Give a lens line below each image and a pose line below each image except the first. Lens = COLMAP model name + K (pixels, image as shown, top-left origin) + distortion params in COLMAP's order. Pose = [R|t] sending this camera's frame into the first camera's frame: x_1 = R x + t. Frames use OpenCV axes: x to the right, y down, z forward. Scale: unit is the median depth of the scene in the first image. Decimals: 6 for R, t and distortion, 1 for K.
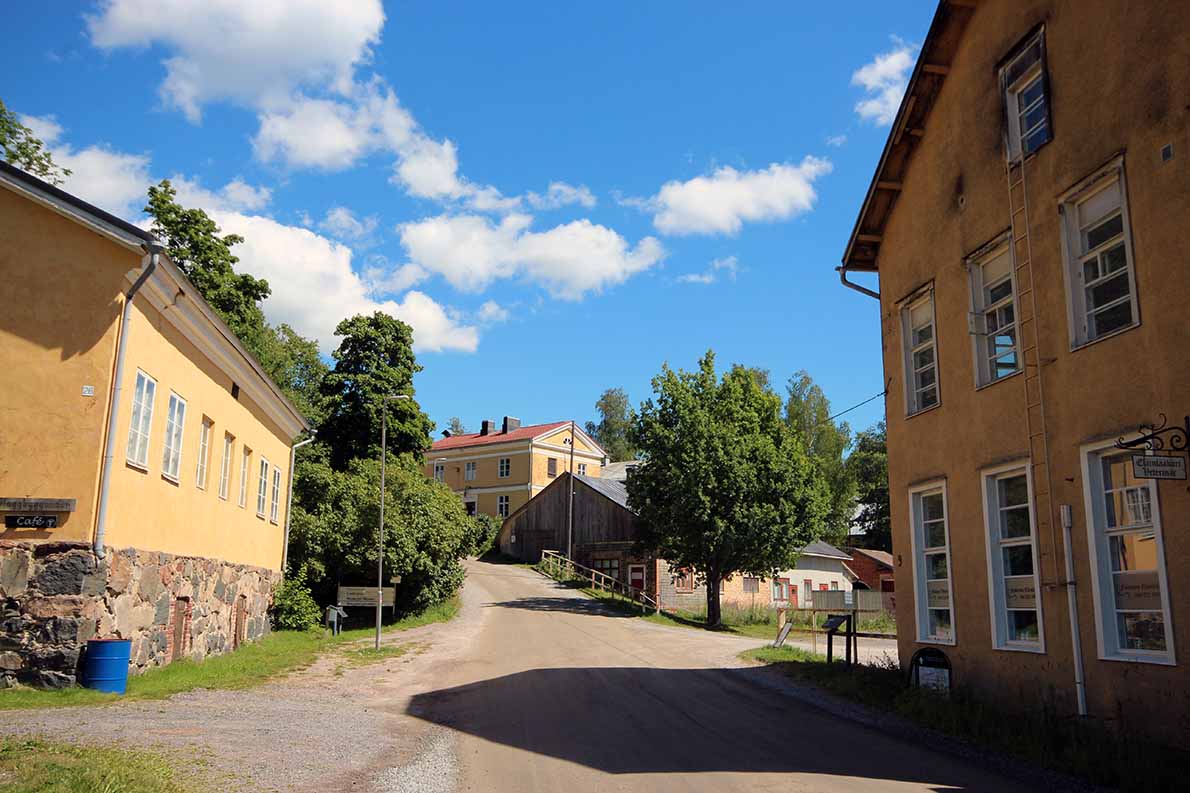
lens RADIAL K [[1055.9, 0, 595.0], [0, 1055.9, 396.5], [0, 0, 1]] dist [0.000181, 0.000089]
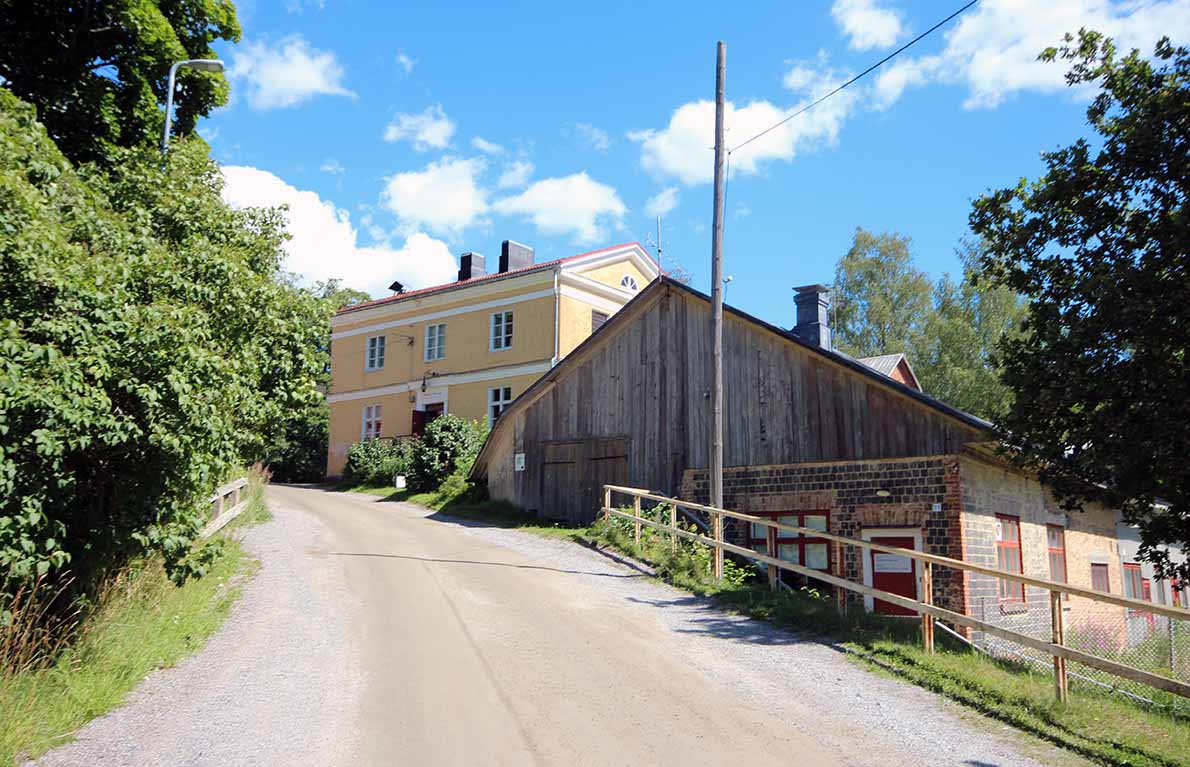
lens RADIAL K [[1071.6, 0, 595.0], [0, 1071.6, 383.5], [0, 0, 1]] dist [-0.000002, -0.000146]
pose [[0.999950, -0.000314, -0.009975, -0.038821], [0.000529, 0.999767, 0.021576, 0.082659], [0.009965, -0.021580, 0.999717, 0.515471]]
